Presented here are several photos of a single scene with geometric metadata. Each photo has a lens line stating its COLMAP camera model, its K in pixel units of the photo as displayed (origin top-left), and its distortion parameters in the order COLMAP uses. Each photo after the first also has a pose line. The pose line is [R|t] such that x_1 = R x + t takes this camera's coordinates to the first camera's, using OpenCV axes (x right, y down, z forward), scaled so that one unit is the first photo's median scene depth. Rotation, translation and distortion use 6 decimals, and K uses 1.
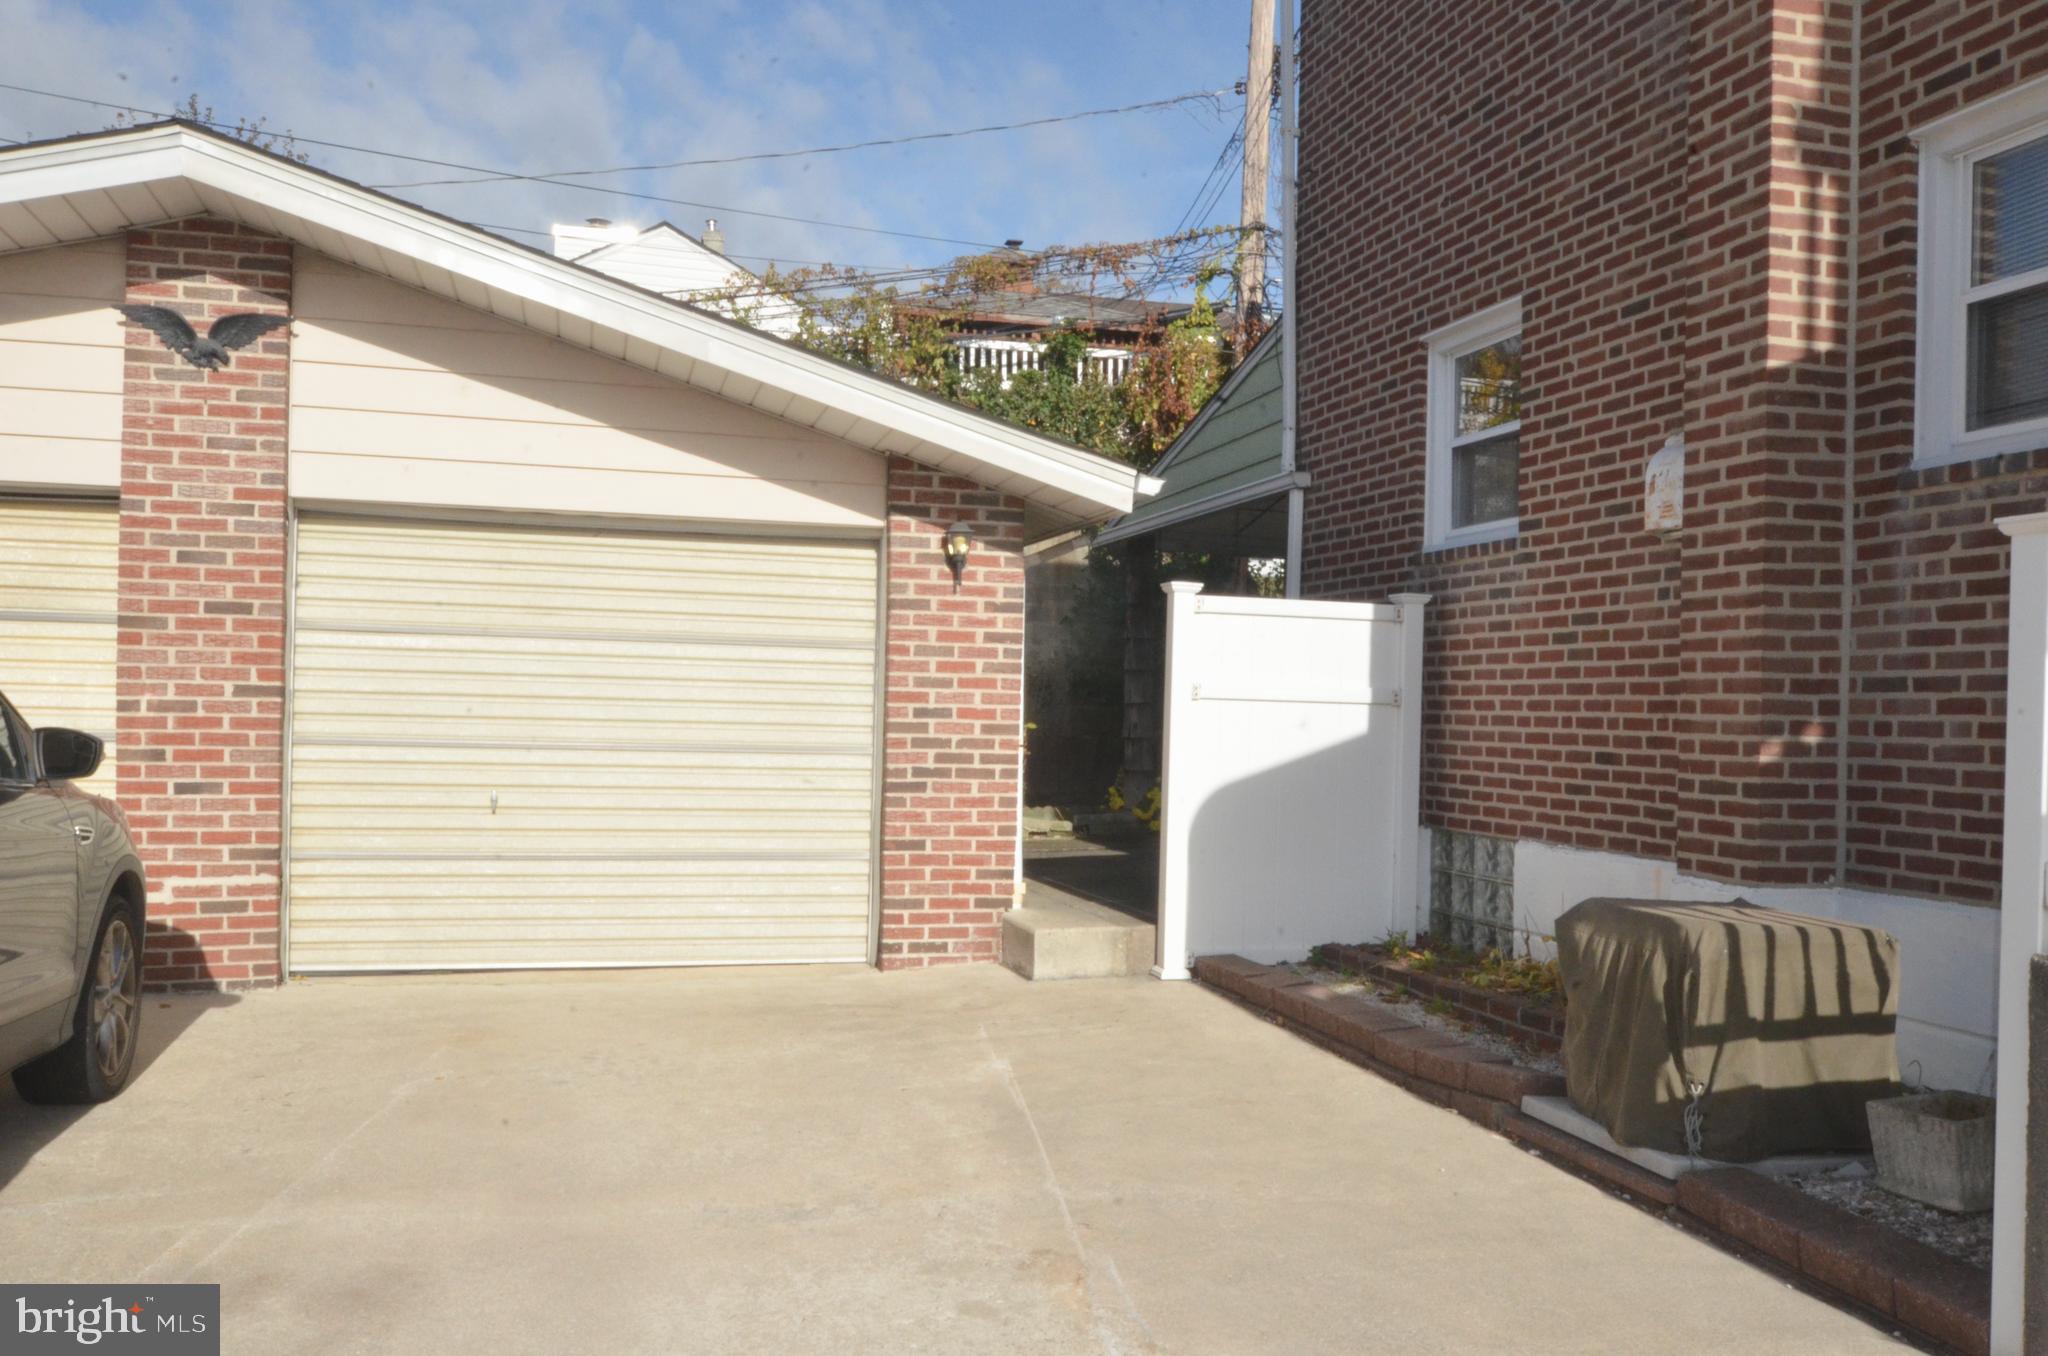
lens RADIAL K [[1583.4, 0, 972.0], [0, 1583.4, 704.0], [0, 0, 1]] dist [-0.002267, 0.001963]
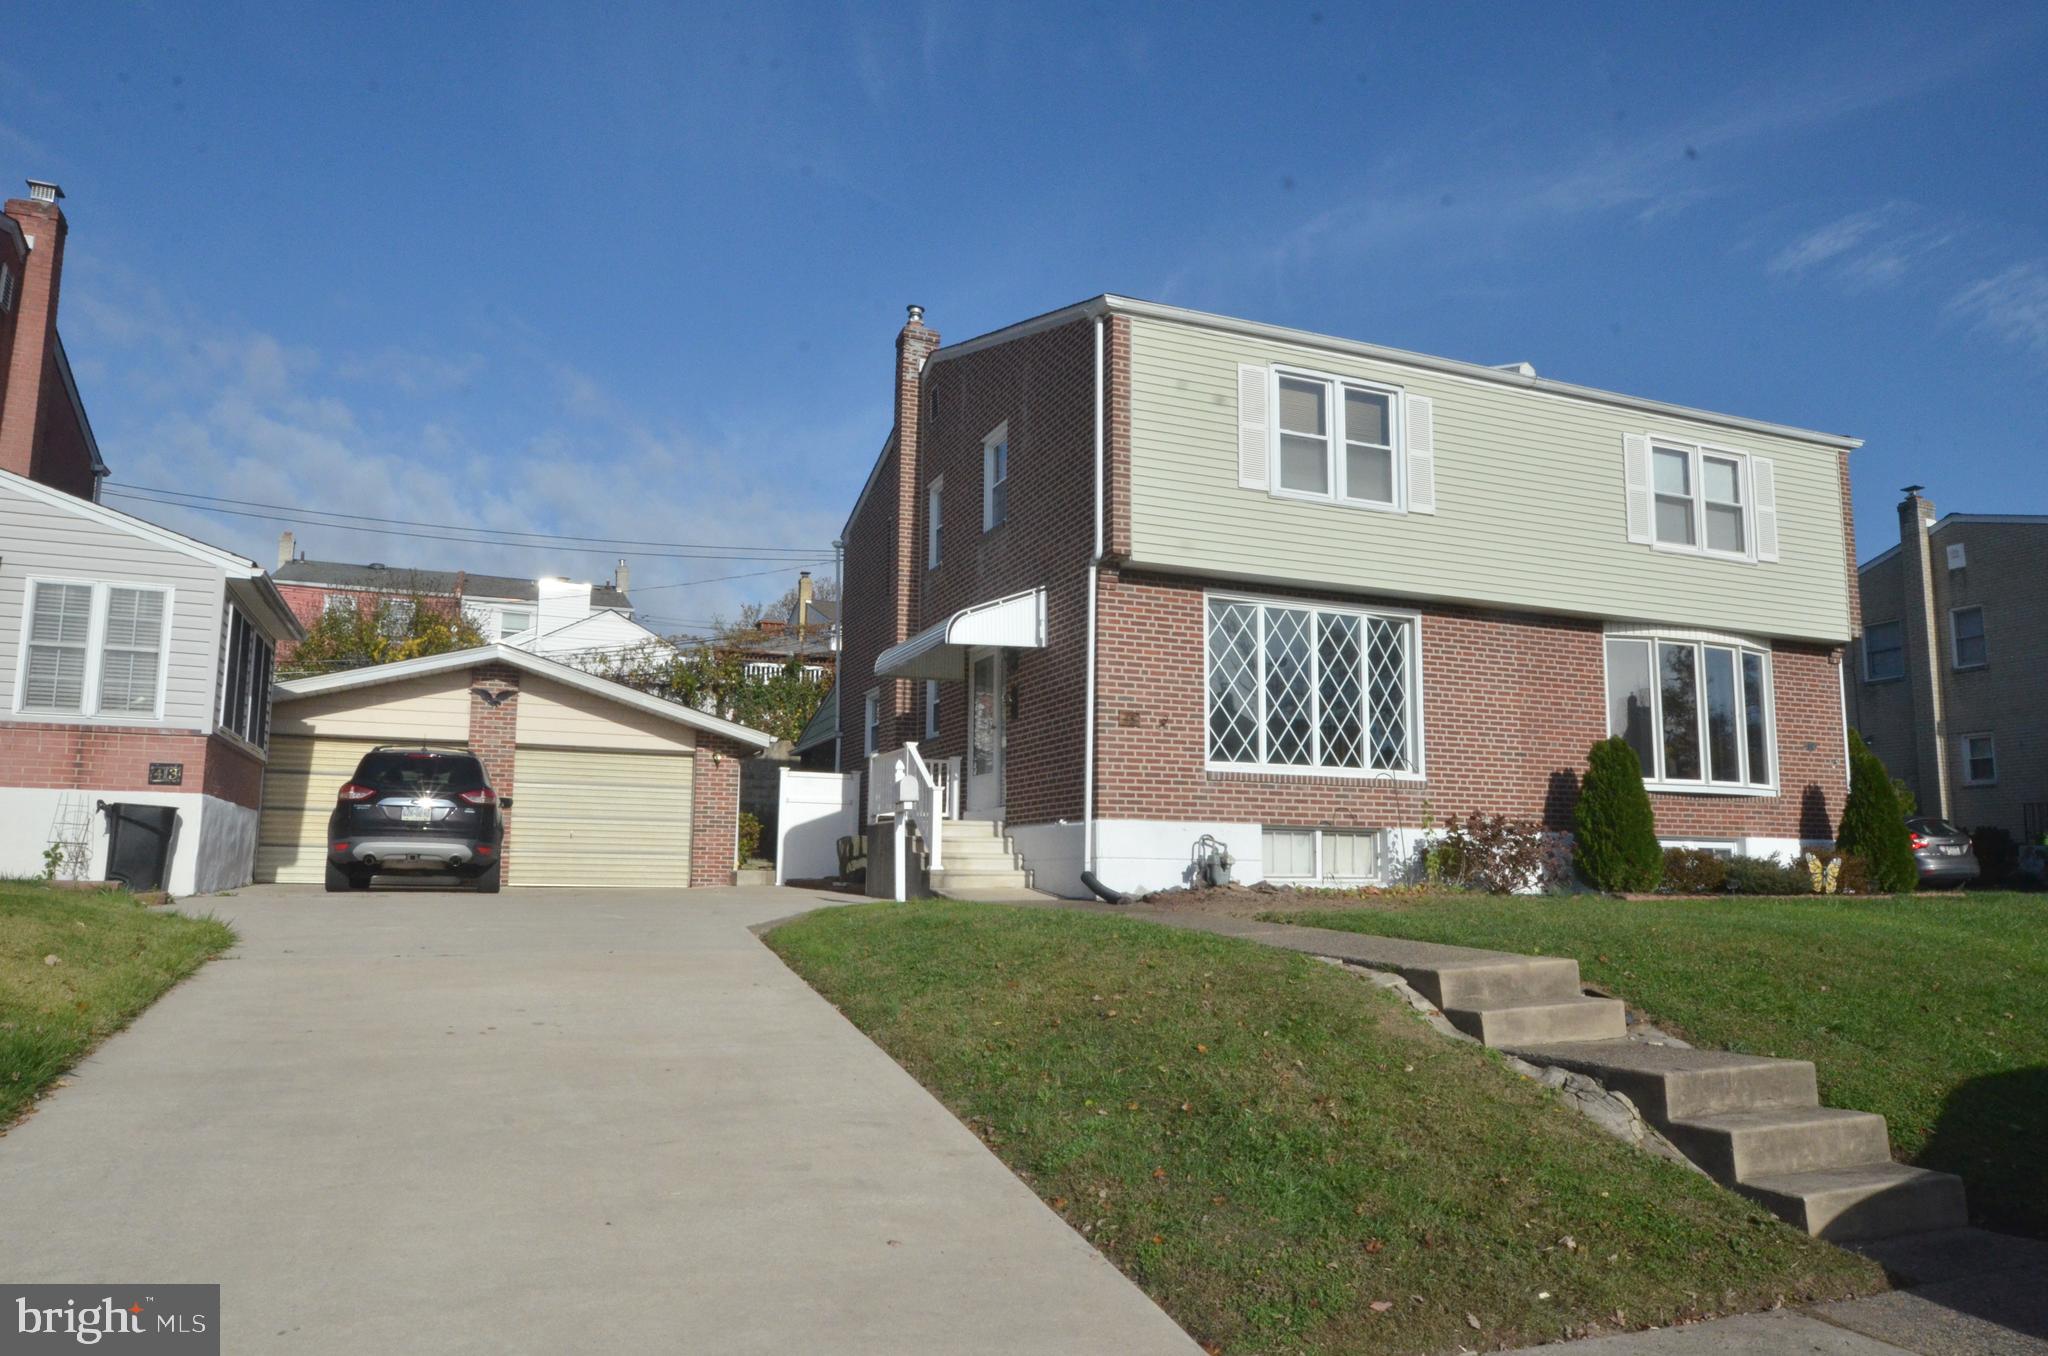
lens RADIAL K [[1476.3, 0, 1030.0], [0, 1476.3, 685.1], [0, 0, 1]] dist [-0.003137, -0.006542]
pose [[0.991913, 0.005288, 0.126807, 0.243347], [0.012651, 0.990036, -0.140244, 0.189262], [-0.126285, 0.140714, 0.981963, -2.096254]]
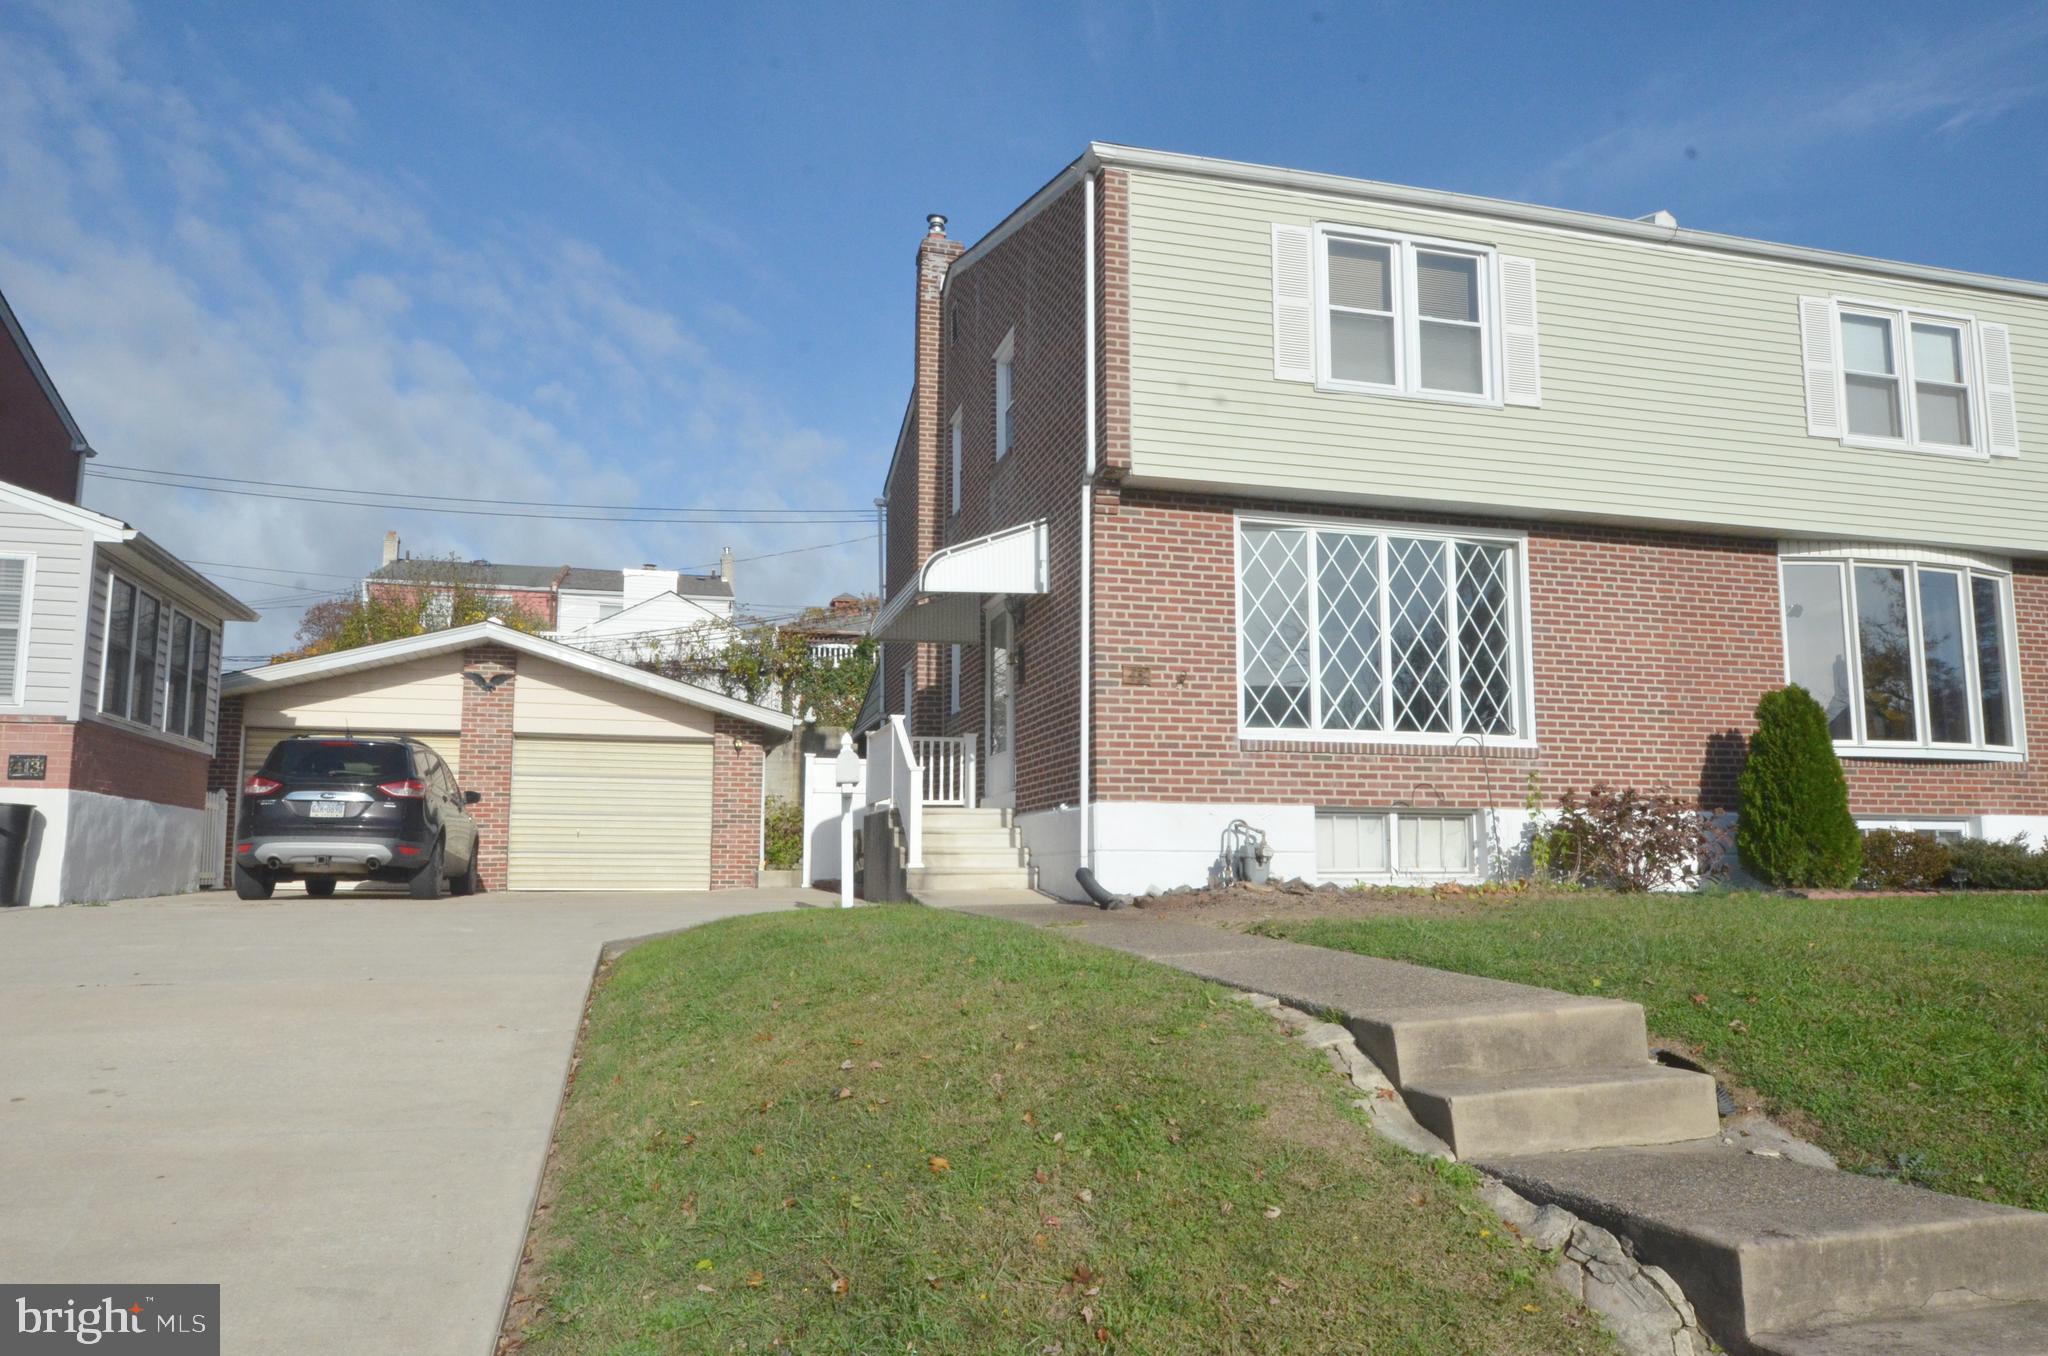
lens RADIAL K [[1476.3, 0, 1029.5], [0, 1476.3, 696.2], [0, 0, 1]] dist [-0.003137, -0.006542]
pose [[0.999745, -0.021499, -0.006900, 0.544484], [0.020382, 0.990785, -0.133898, 0.188165], [0.009716, 0.133723, 0.990971, -1.689769]]
